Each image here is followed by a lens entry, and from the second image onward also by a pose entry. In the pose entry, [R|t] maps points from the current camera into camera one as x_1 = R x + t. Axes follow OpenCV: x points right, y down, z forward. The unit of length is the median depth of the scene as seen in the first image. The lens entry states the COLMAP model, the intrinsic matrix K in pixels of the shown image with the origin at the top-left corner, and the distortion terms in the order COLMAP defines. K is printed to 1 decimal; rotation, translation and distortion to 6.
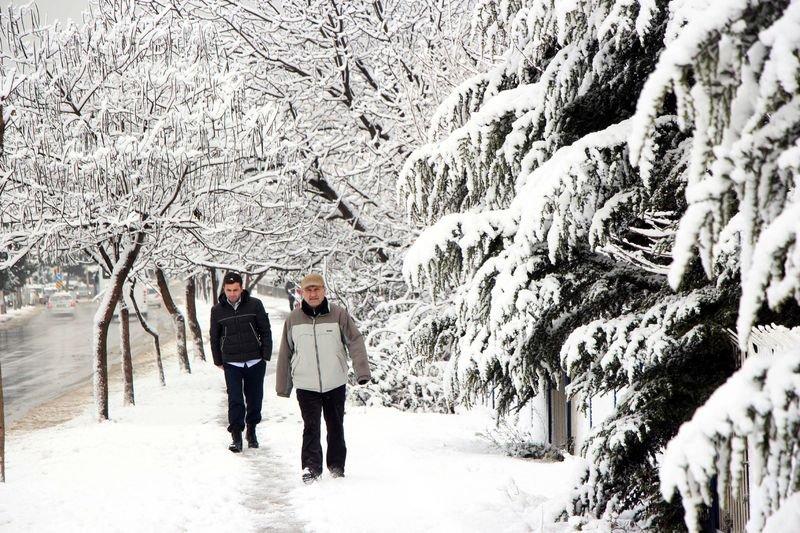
lens RADIAL K [[5657.3, 0, 398.7], [0, 5657.3, 277.4], [0, 0, 1]] dist [2.931156, 47.449853]
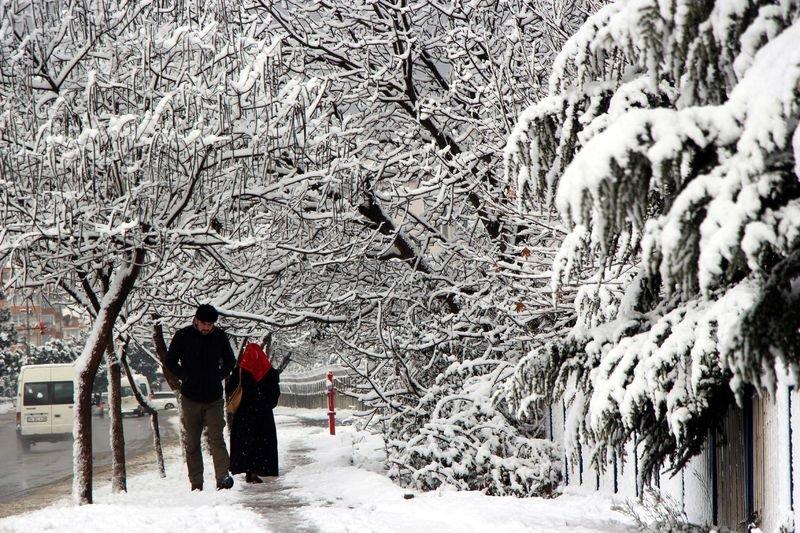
lens RADIAL K [[5657.3, 0, 398.7], [0, 5657.3, 277.4], [0, 0, 1]] dist [2.931156, 47.449853]
pose [[0.999946, 0.009484, 0.004243, -0.014787], [-0.009311, 0.999191, -0.039119, 0.024513], [-0.004611, 0.039077, 0.999226, 0.261410]]
